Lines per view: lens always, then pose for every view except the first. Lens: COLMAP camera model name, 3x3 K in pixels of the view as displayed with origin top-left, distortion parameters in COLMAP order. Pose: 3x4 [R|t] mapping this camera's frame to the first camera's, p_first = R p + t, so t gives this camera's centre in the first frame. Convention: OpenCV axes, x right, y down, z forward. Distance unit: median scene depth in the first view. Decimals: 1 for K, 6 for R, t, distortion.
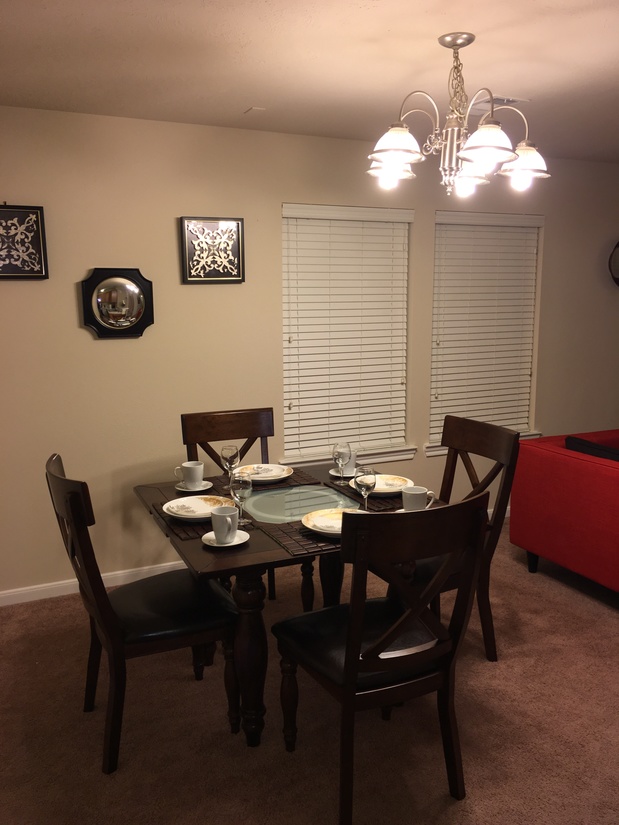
lens RADIAL K [[704.3, 0, 309.5], [0, 704.3, 412.5], [0, 0, 1]] dist [0.079940, -0.115866]
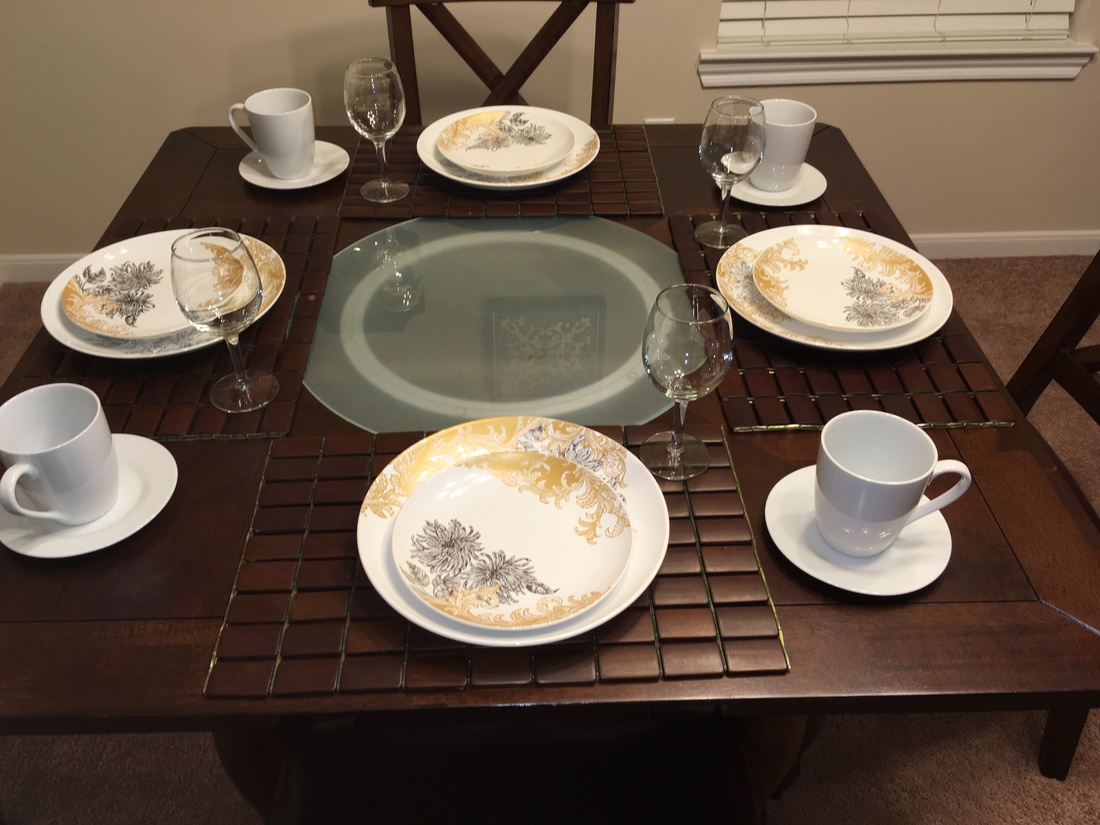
lens RADIAL K [[939.0, 0, 550.0], [0, 939.0, 412.5], [0, 0, 1]] dist [0.079940, -0.115866]
pose [[0.925995, 0.249950, -0.282944, 0.092021], [-0.070652, 0.850940, 0.520489, -0.035148], [0.370865, -0.461980, 0.805626, 0.493610]]
